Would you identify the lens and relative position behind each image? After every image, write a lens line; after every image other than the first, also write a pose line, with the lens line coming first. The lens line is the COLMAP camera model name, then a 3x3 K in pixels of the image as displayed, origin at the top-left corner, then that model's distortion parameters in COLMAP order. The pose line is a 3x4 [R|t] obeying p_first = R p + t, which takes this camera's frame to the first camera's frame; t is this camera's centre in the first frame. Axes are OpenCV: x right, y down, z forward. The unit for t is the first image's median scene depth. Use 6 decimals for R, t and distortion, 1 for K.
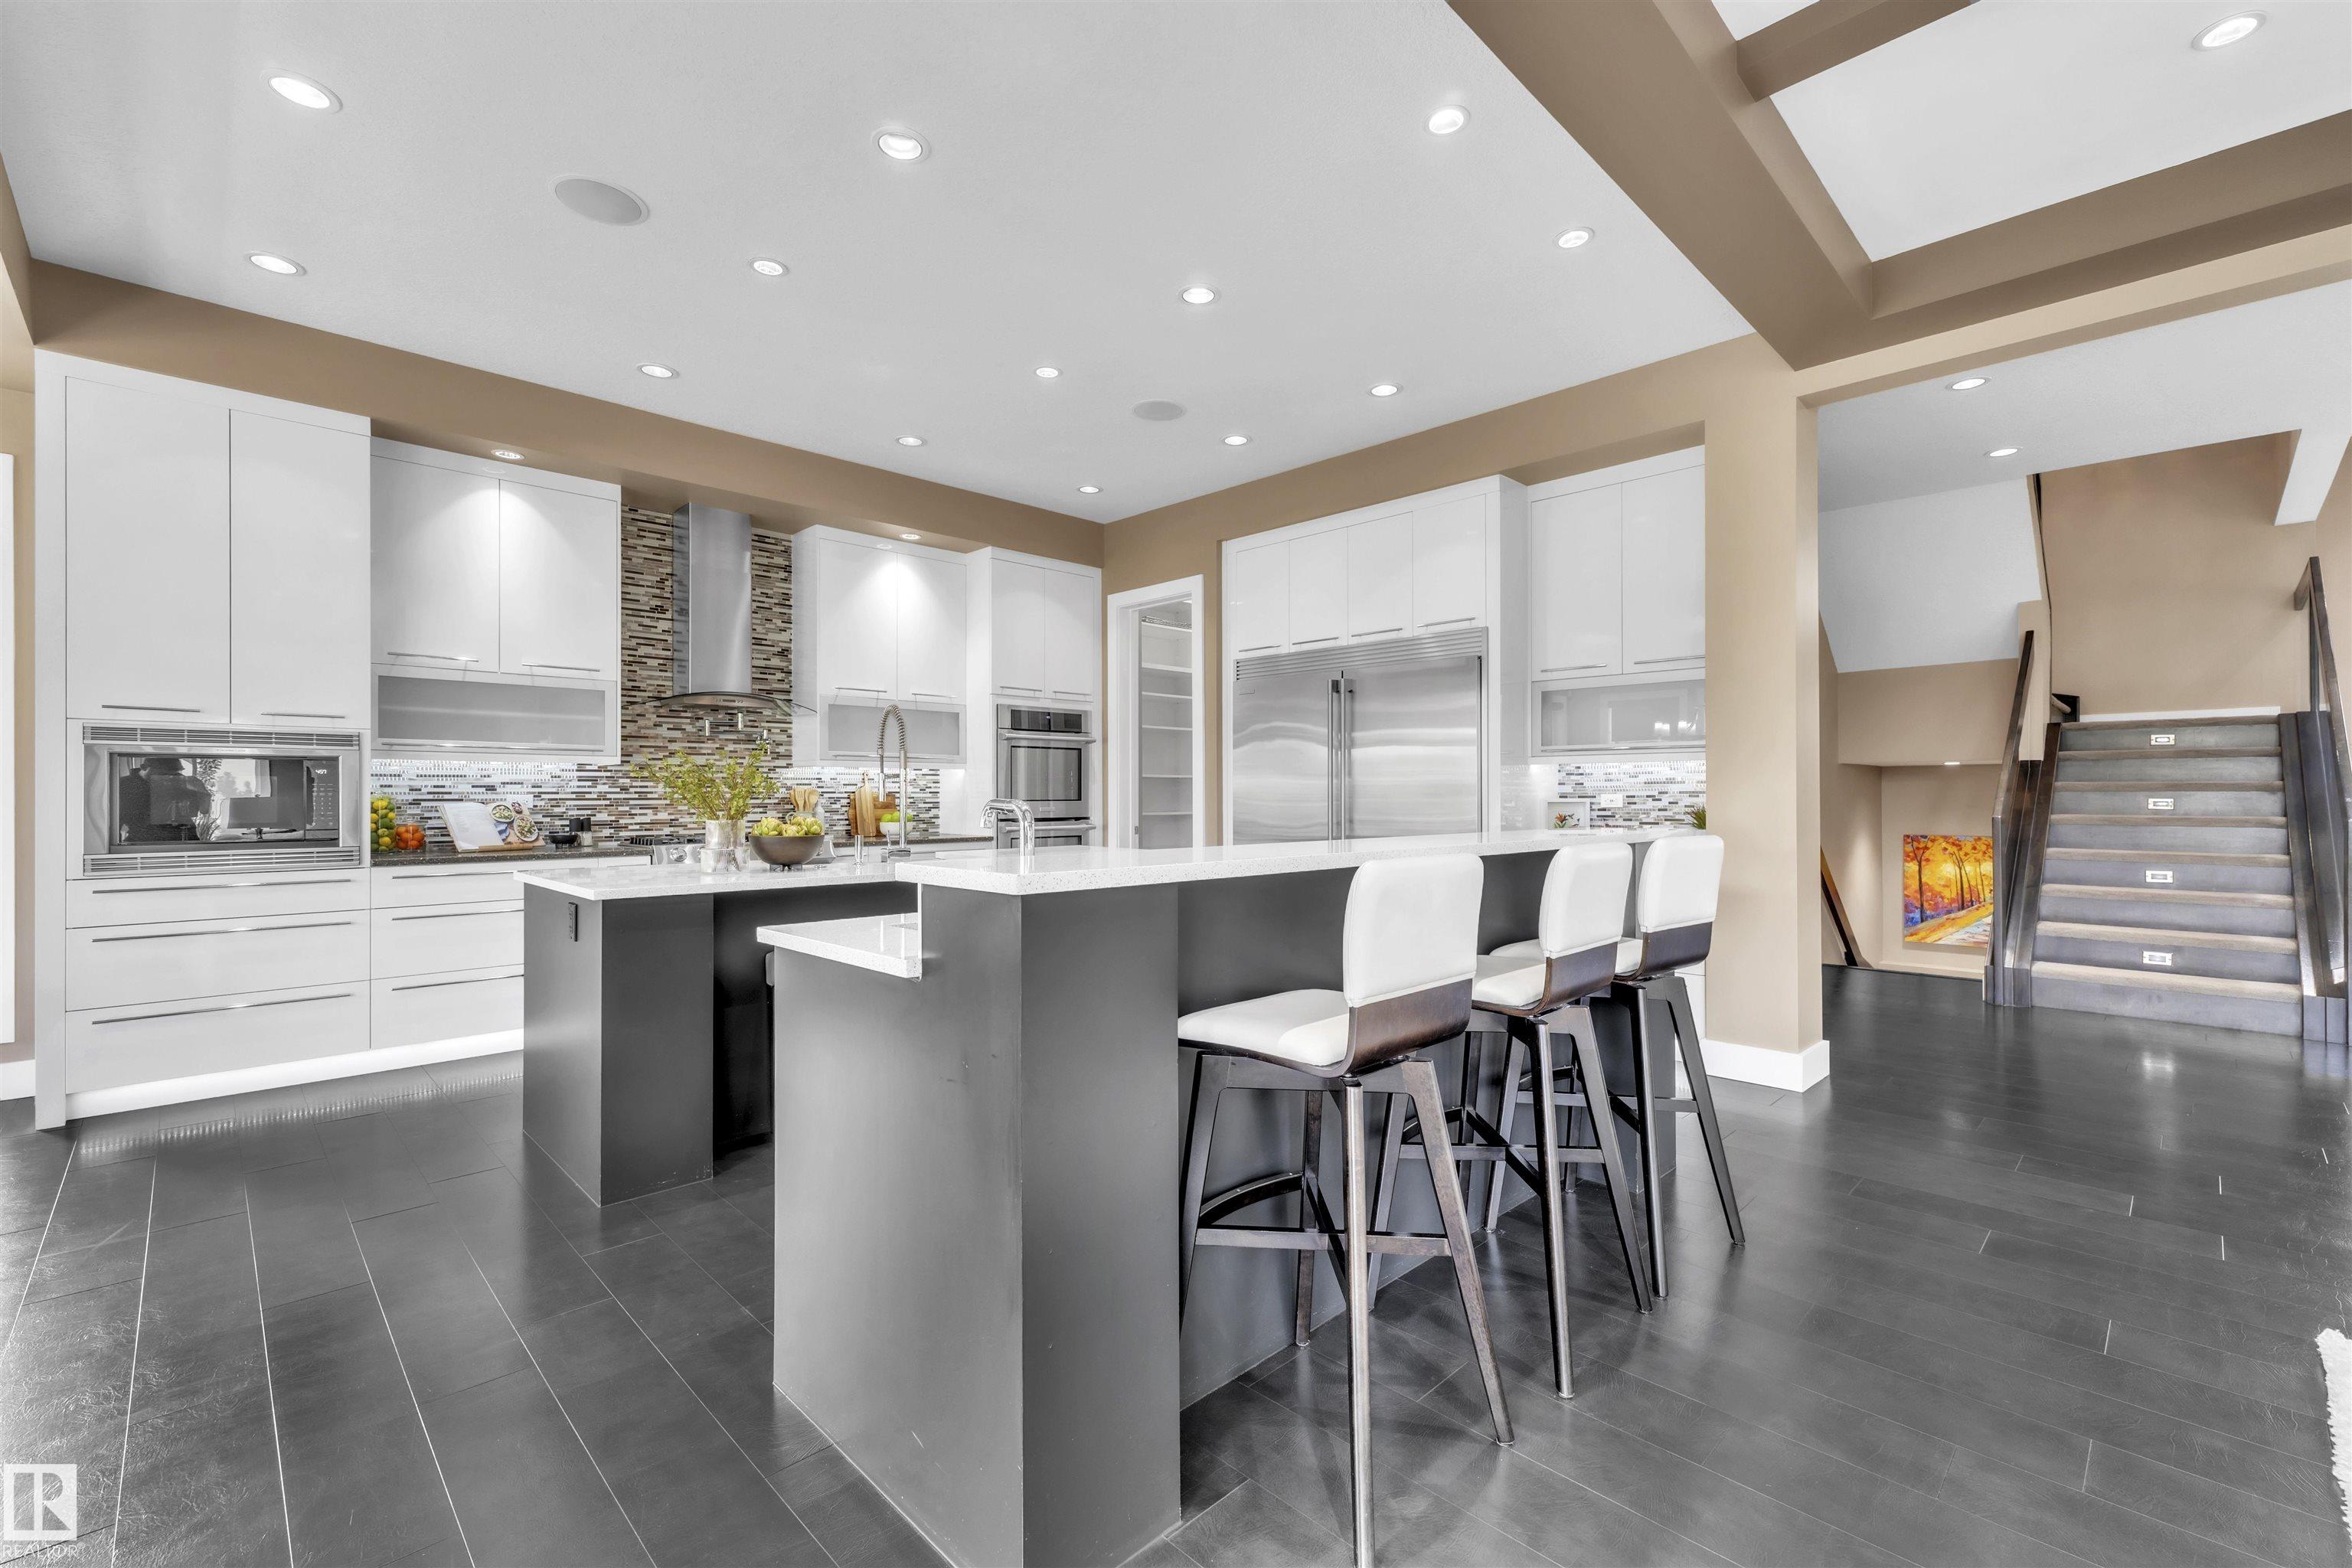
lens RADIAL K [[999.3, 0, 1181.4], [0, 999.3, 794.7], [0, 0, 1]] dist [0.003805, 0.000238]
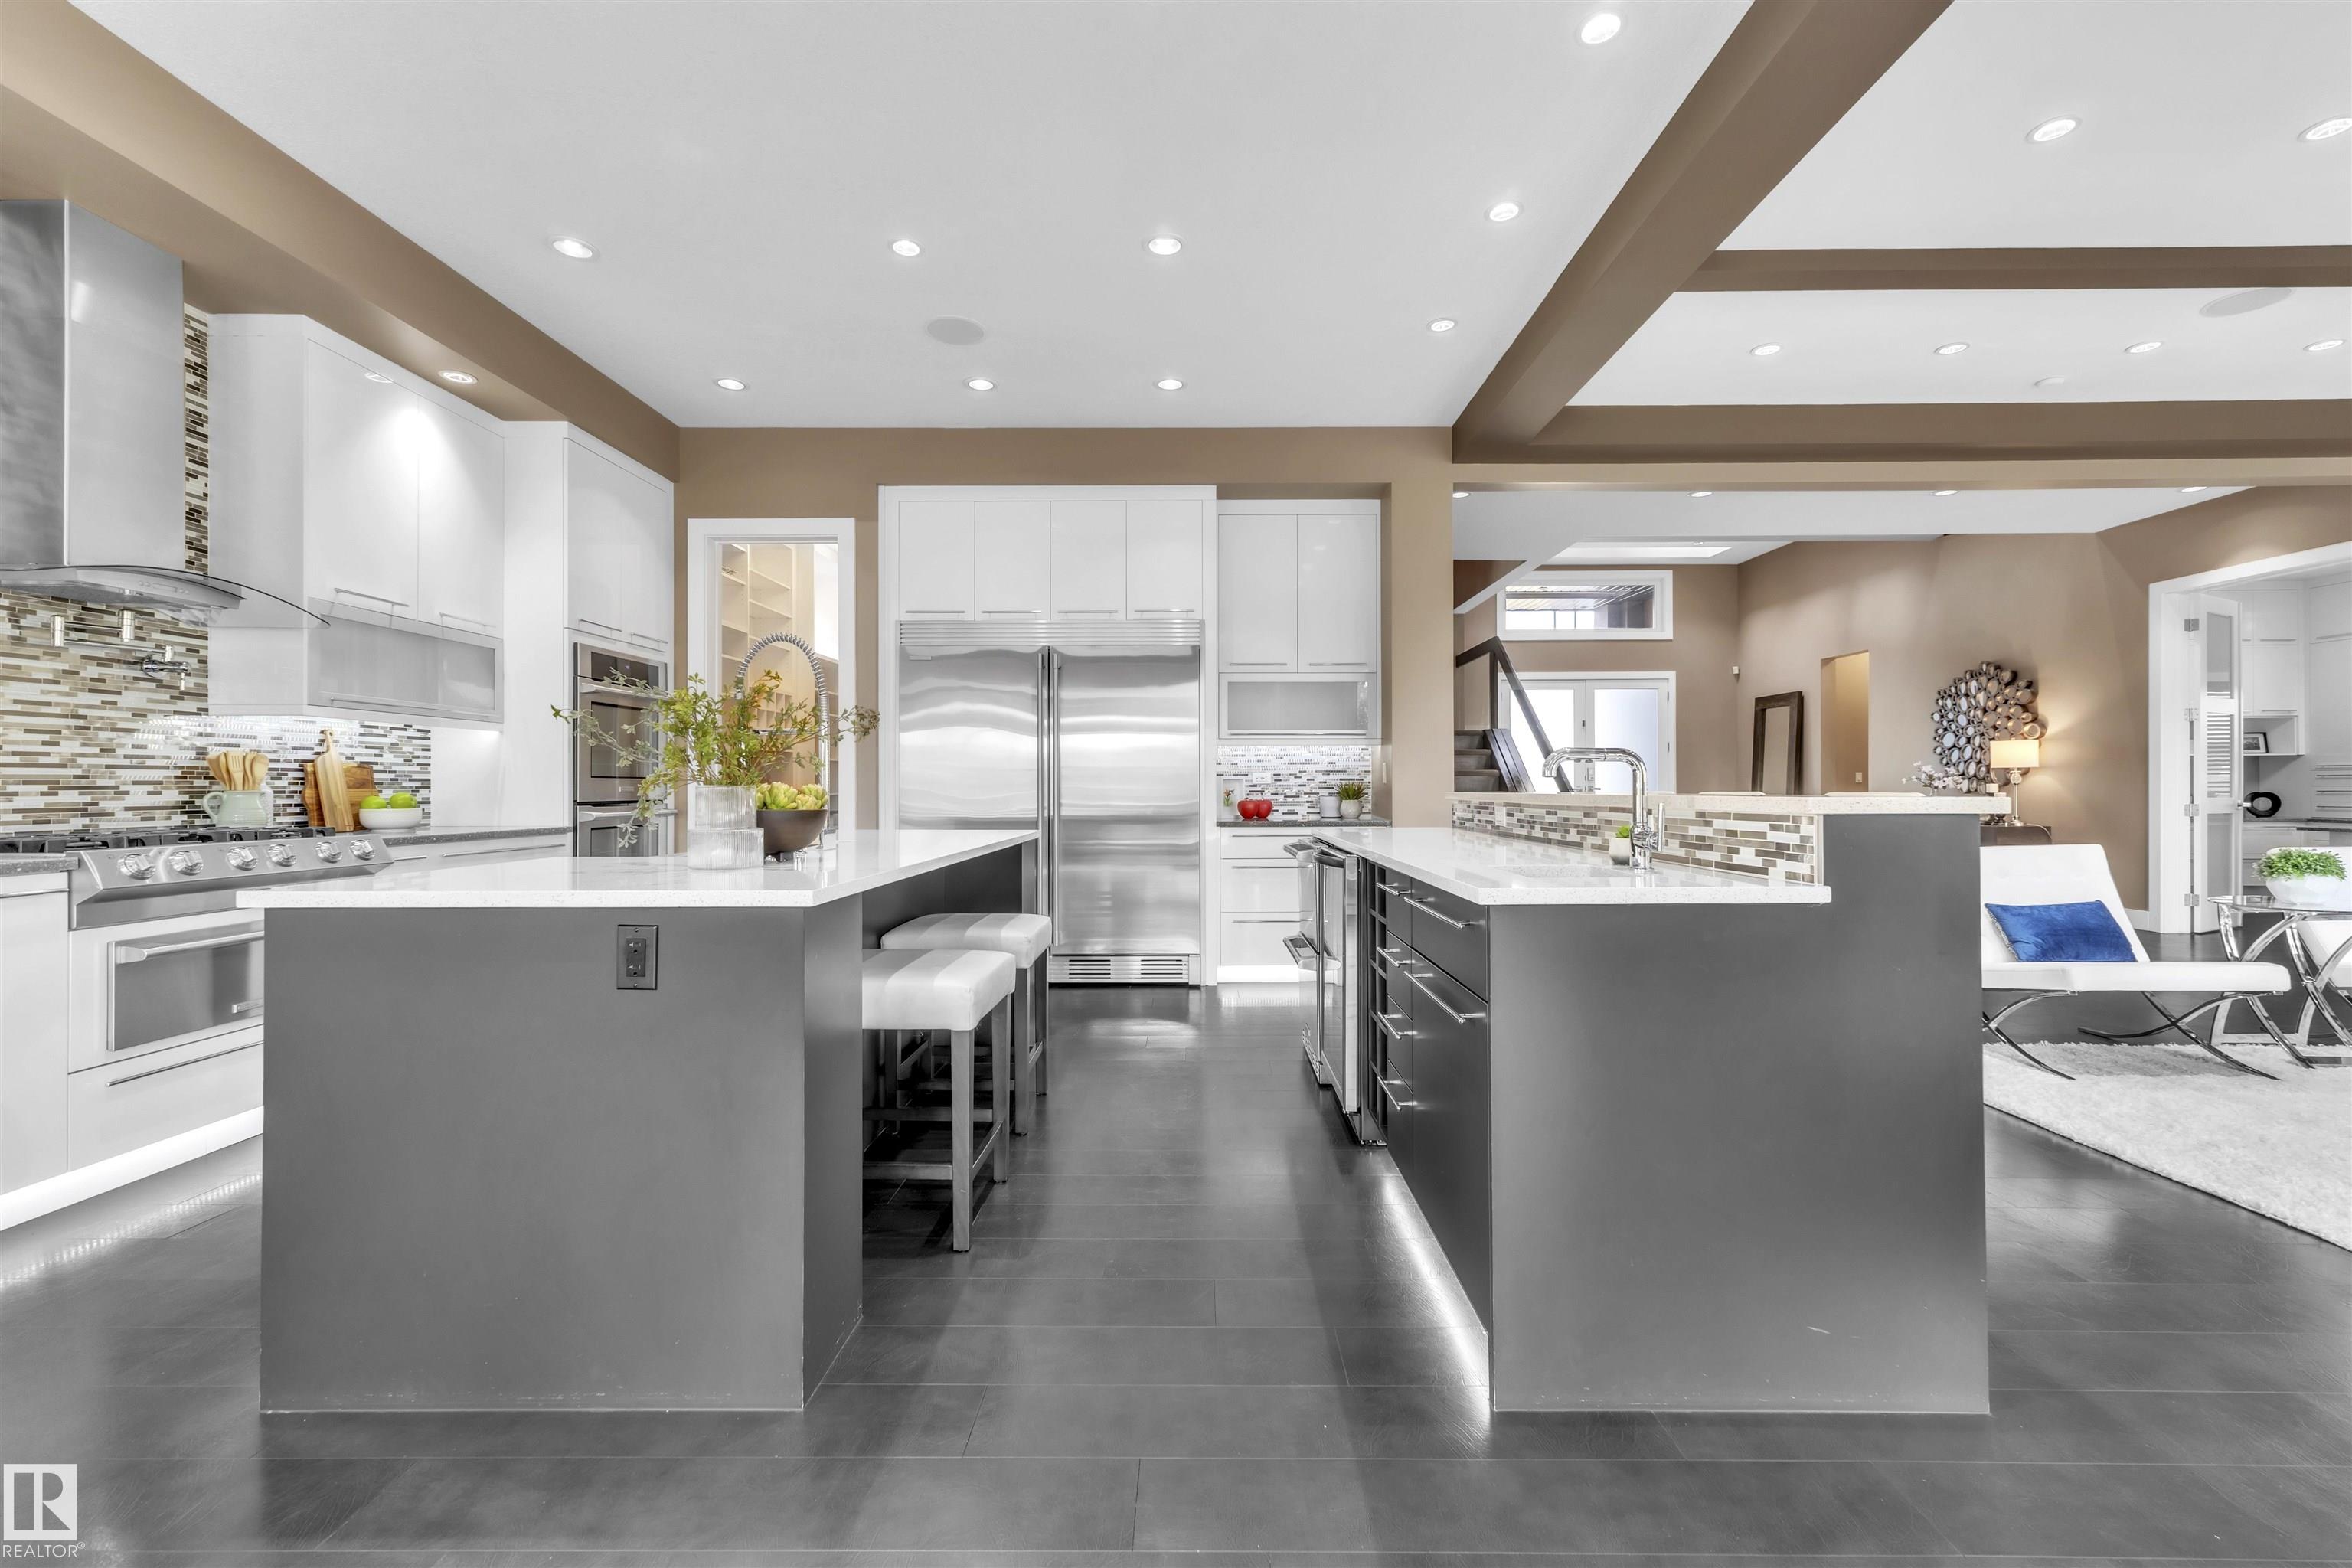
lens RADIAL K [[994.2, 0, 1187.2], [0, 994.2, 780.3], [0, 0, 1]] dist [0.003496, -0.000152]
pose [[0.707032, 0.005481, 0.707161, -0.426751], [0.000904, 0.999962, -0.008655, 0.017126], [-0.707181, 0.006759, 0.707000, 0.205869]]
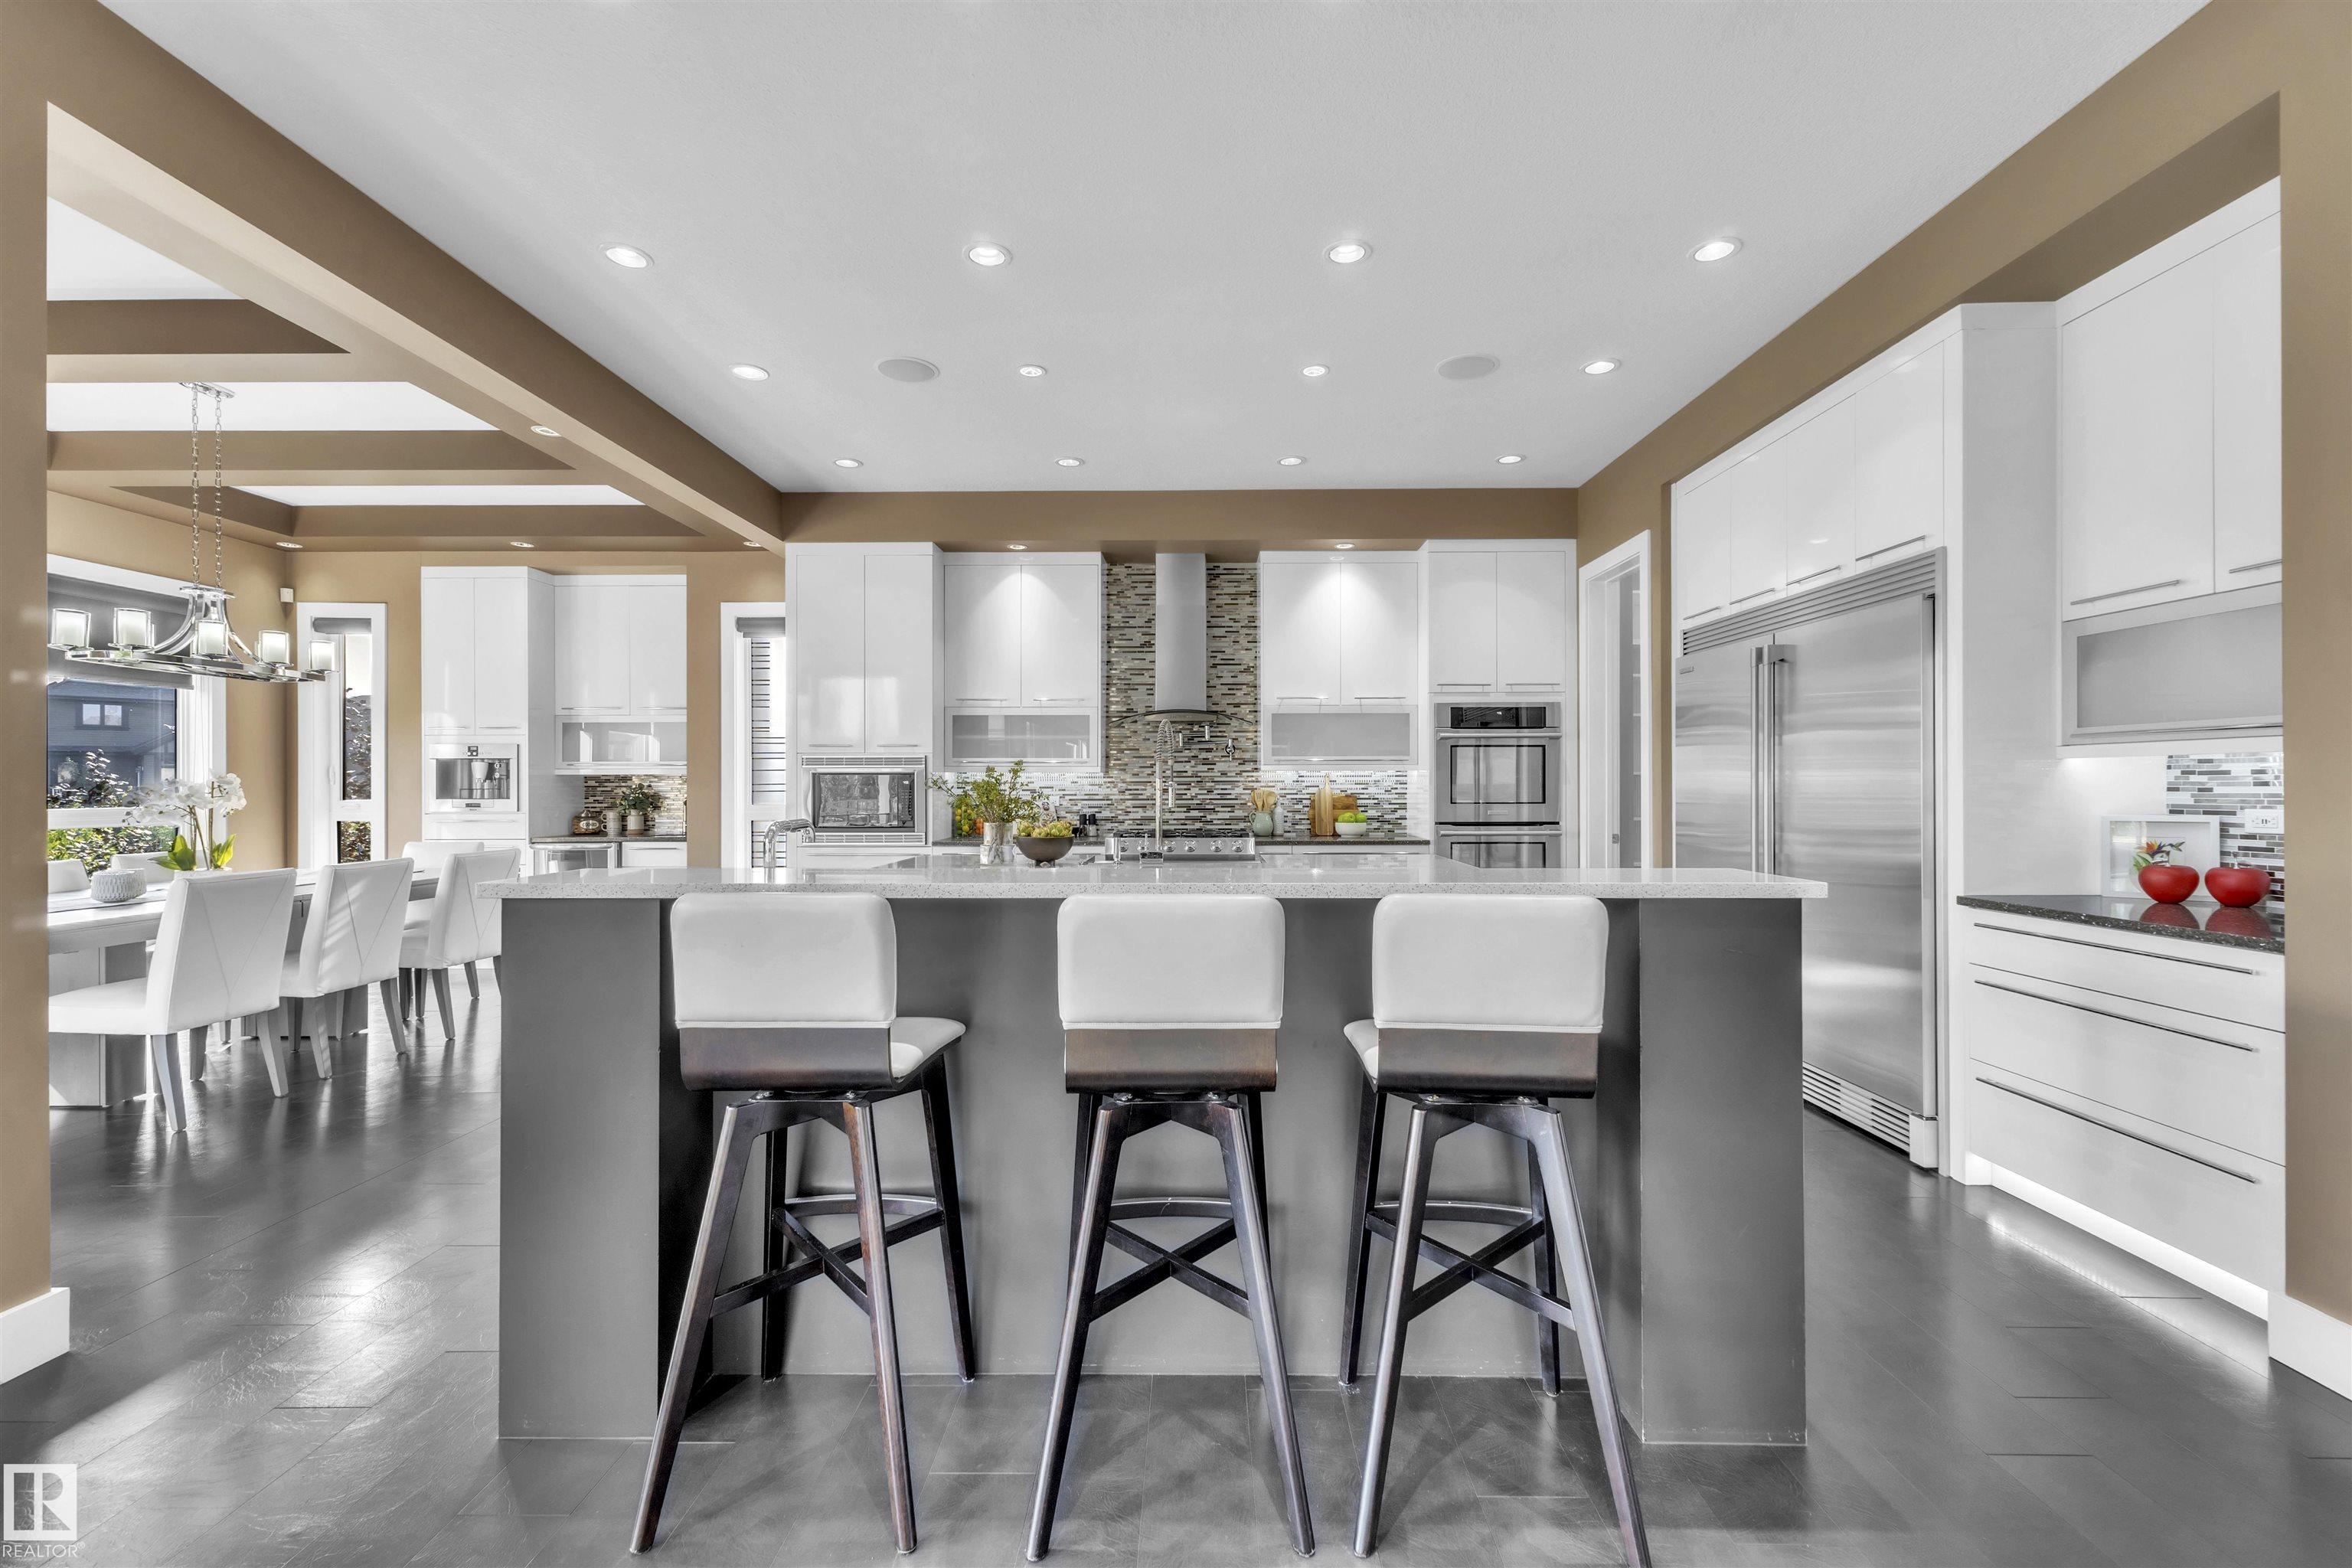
lens RADIAL K [[999.1, 0, 1188.8], [0, 999.1, 785.9], [0, 0, 1]] dist [0.000784, 0.000079]
pose [[0.705390, 0.000076, -0.708819, 0.372585], [0.001811, 0.999997, 0.001909, -0.014413], [0.708817, -0.002631, 0.705387, 0.172209]]
